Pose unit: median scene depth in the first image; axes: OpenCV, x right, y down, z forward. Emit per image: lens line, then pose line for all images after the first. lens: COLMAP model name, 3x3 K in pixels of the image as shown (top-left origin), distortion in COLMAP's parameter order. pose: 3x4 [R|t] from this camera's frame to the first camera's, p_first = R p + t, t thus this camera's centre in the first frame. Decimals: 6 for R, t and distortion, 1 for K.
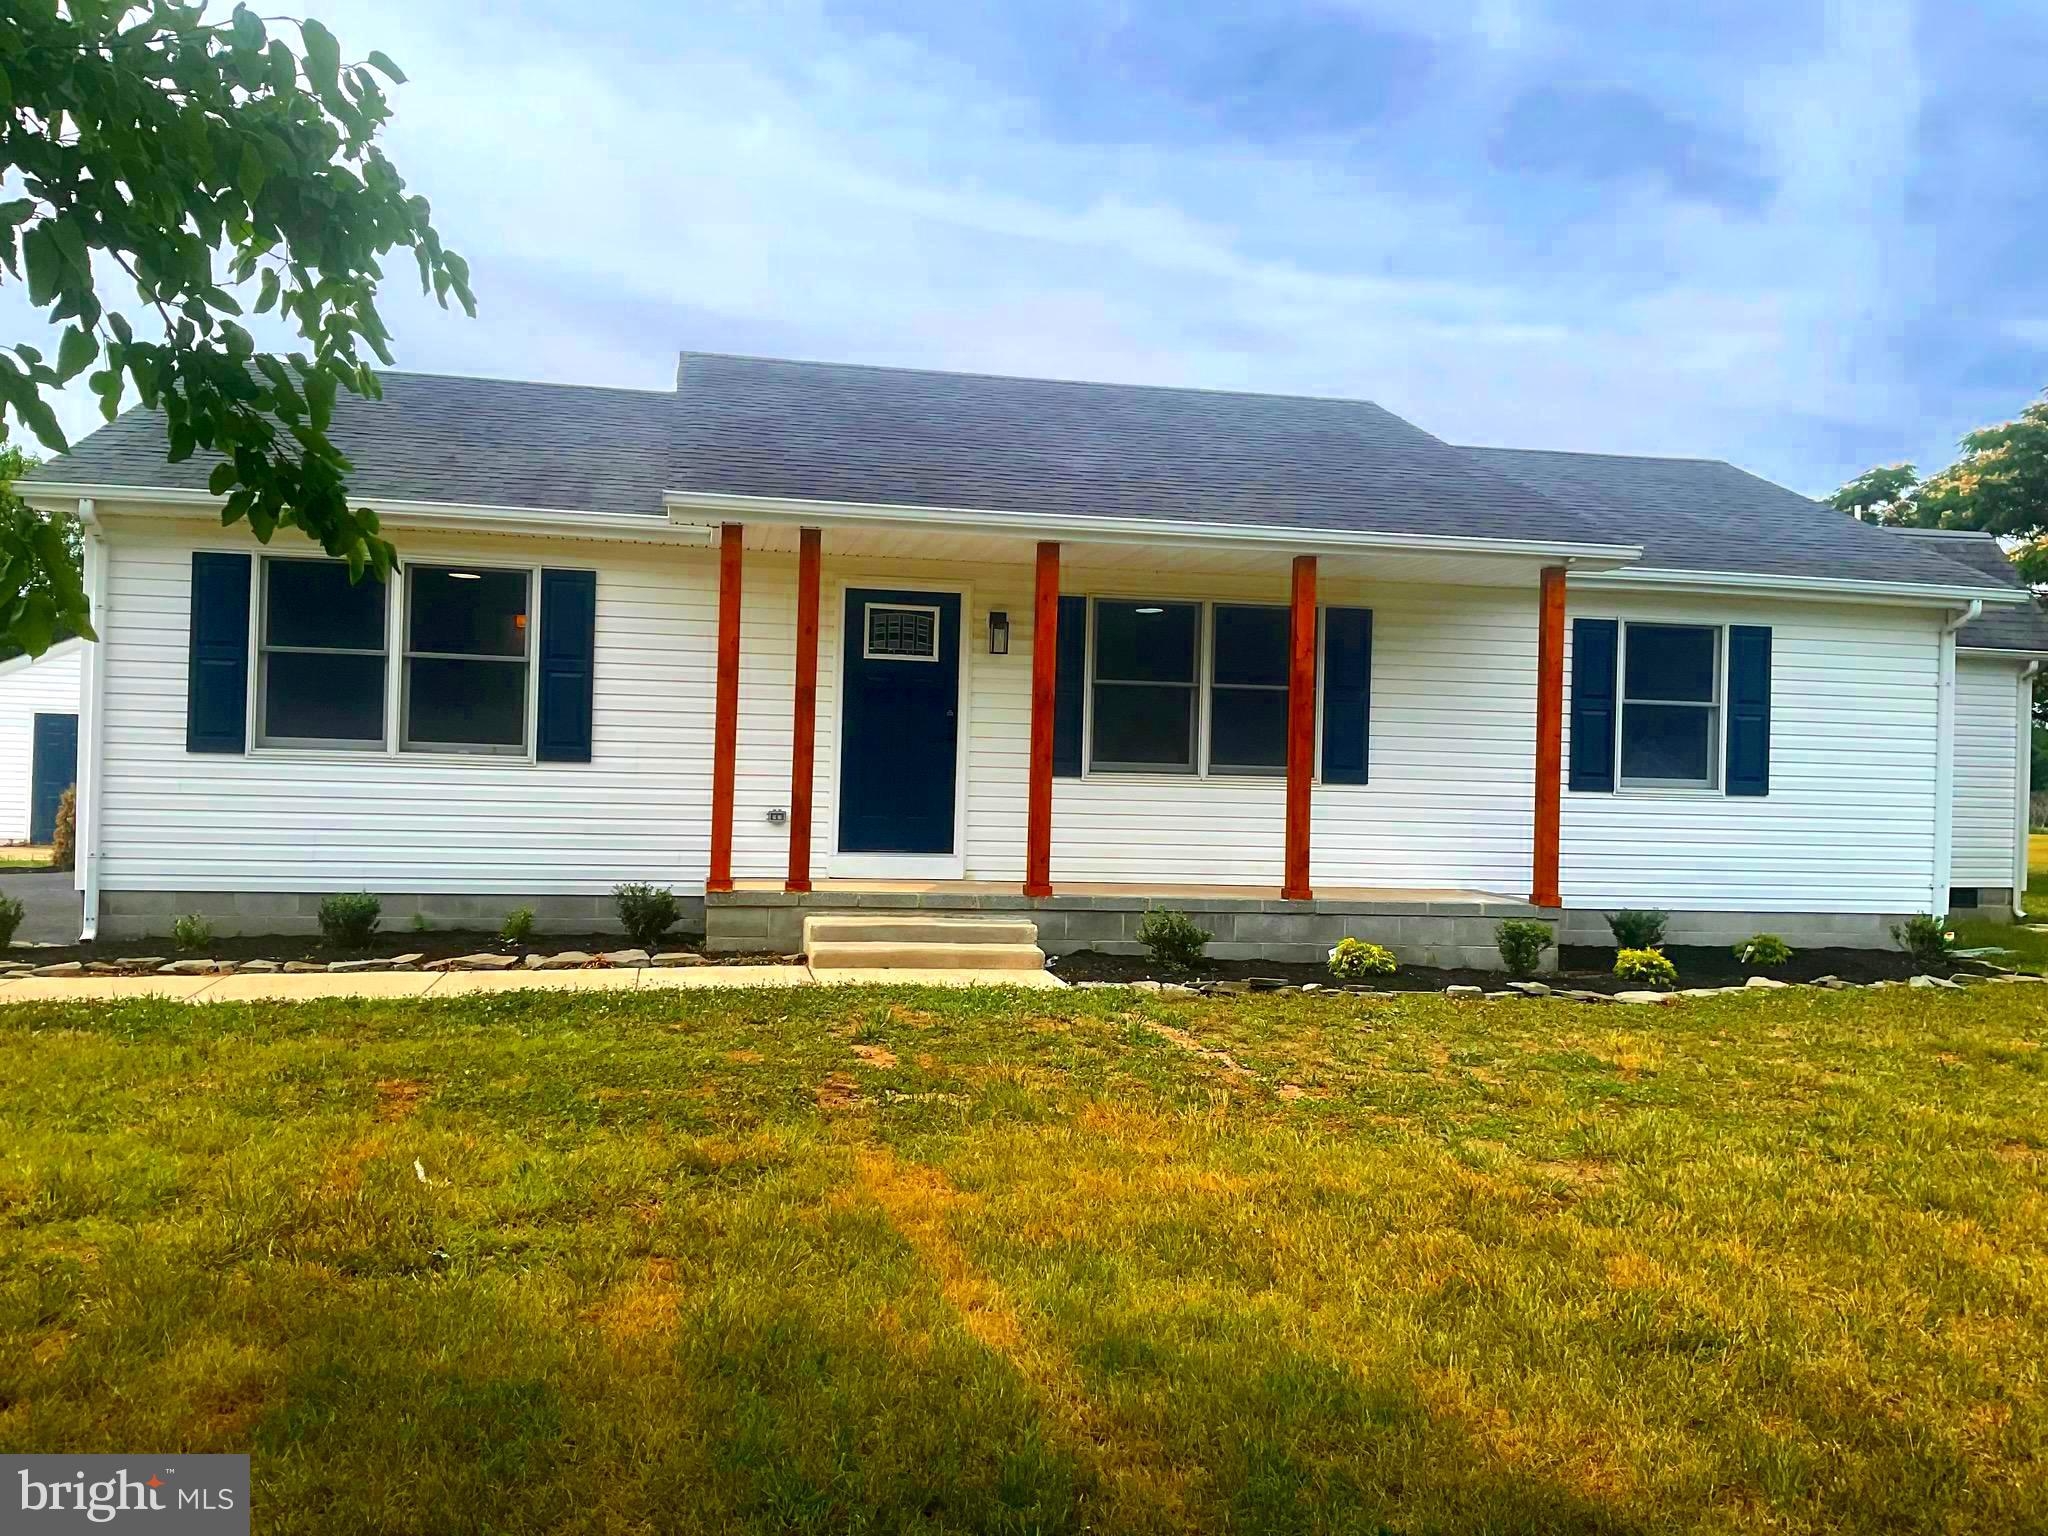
lens RADIAL K [[1806.7, 0, 1024.0], [0, 1806.7, 768.0], [0, 0, 1]] dist [-0.001366, -0.001397]
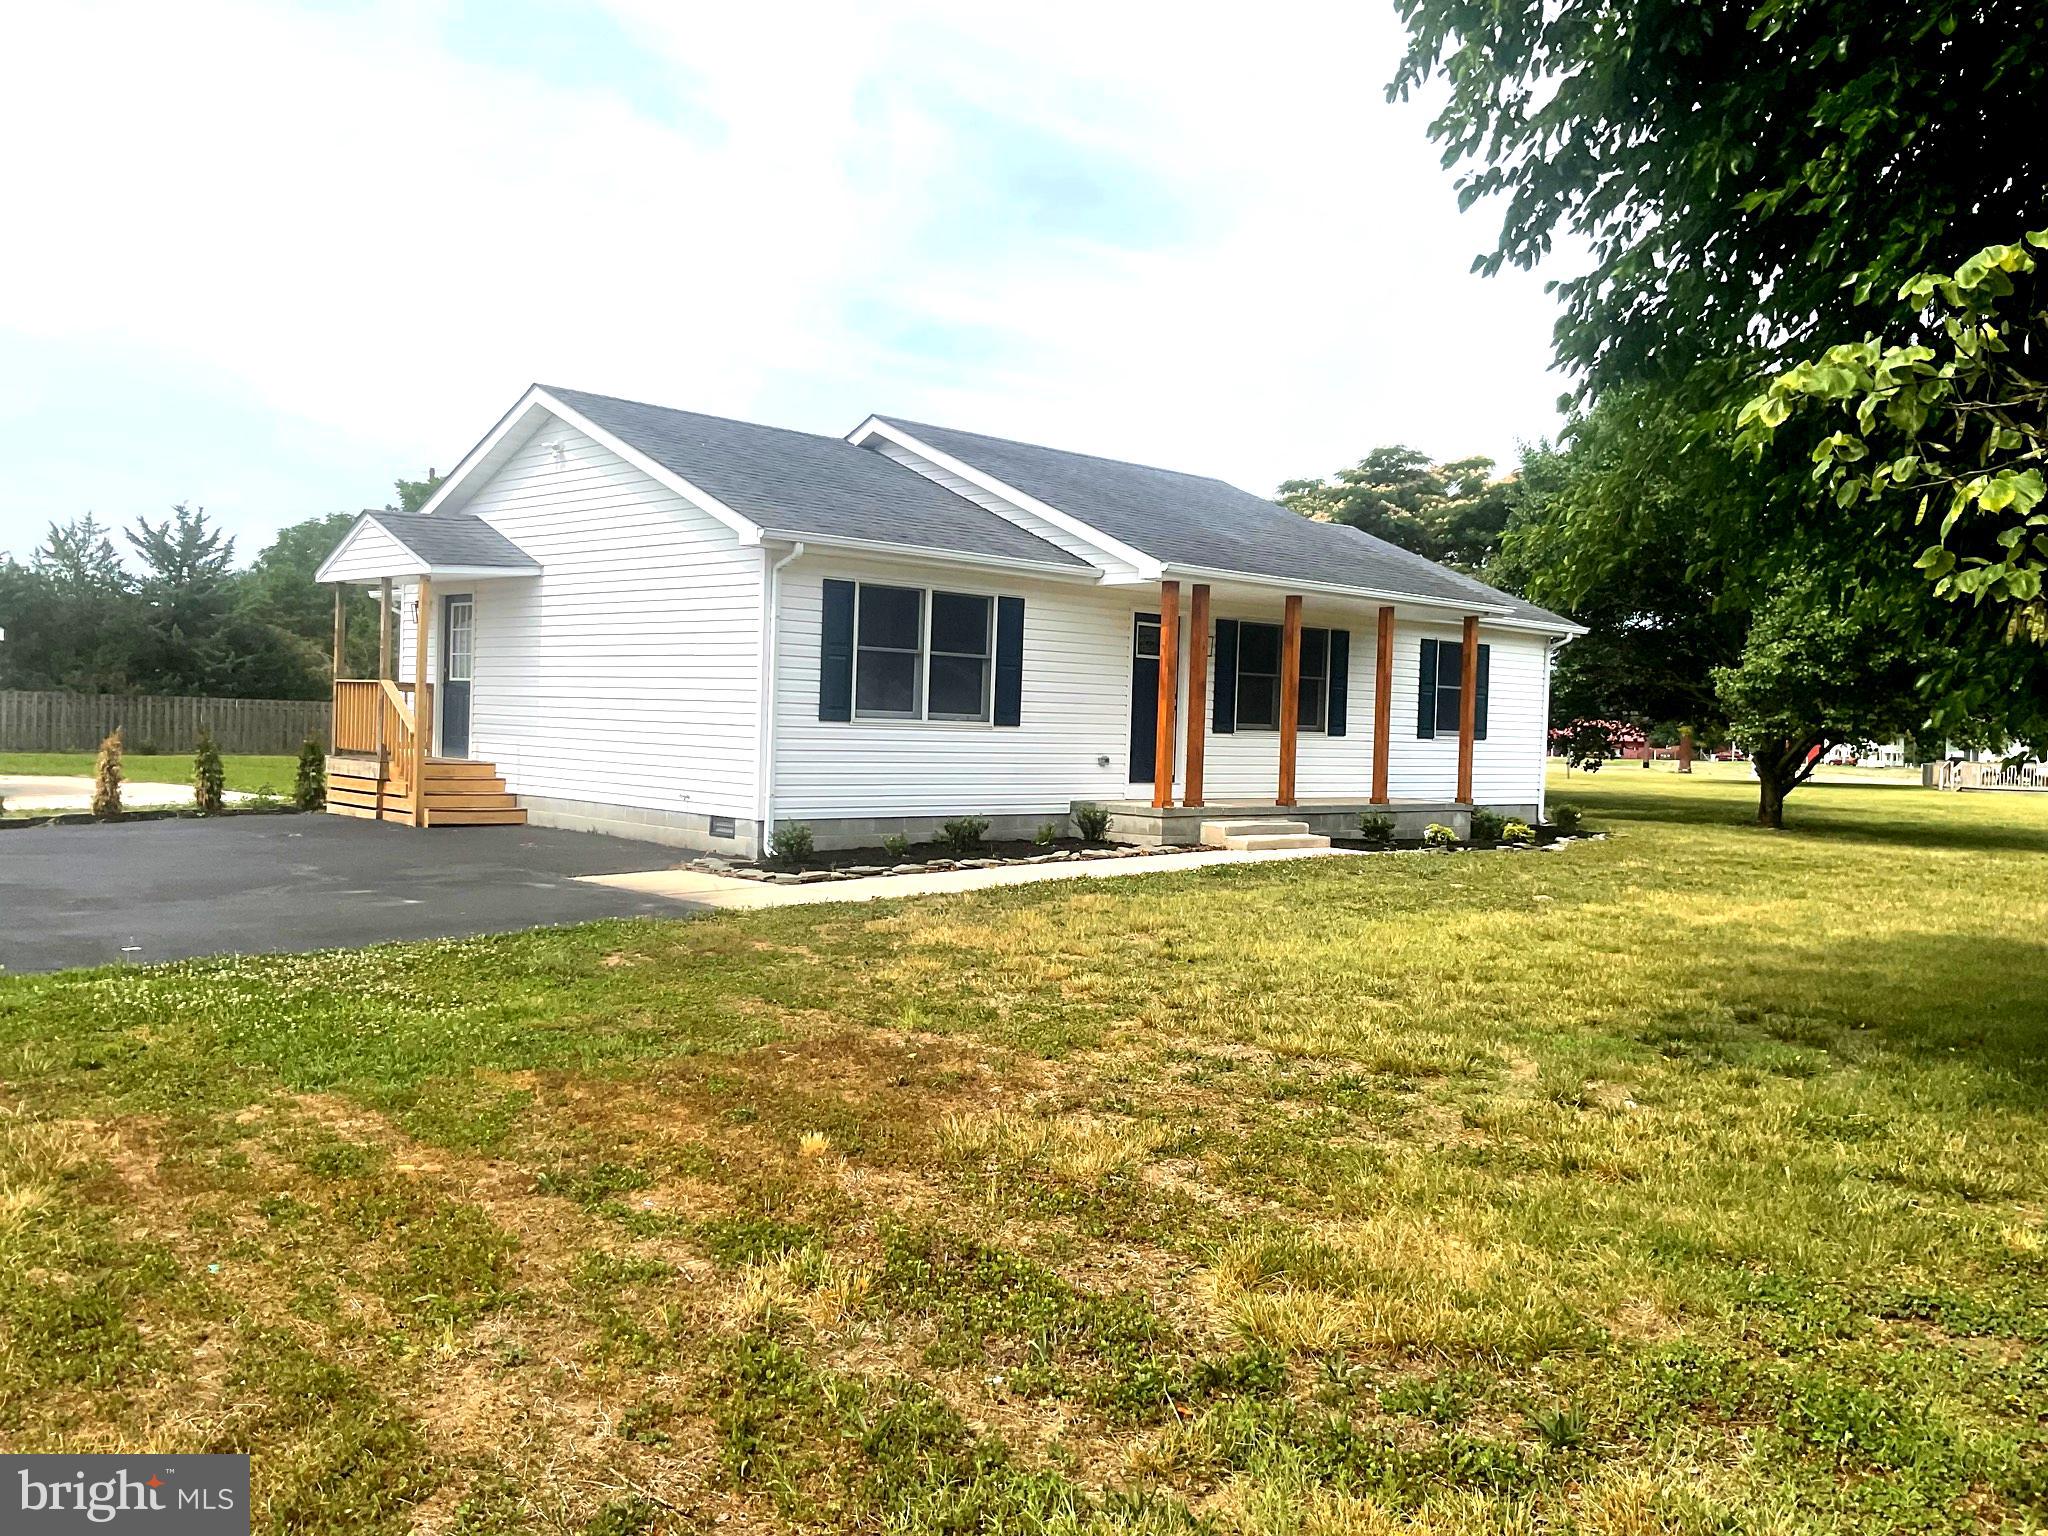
lens RADIAL K [[1731.4, 0, 1024.0], [0, 1731.4, 768.0], [0, 0, 1]] dist [0.096676, -0.190192]
pose [[0.833250, -0.017134, 0.552631, -1.029582], [-0.007683, 0.999064, 0.042559, -0.029681], [-0.552843, -0.039708, 0.832339, -0.198207]]
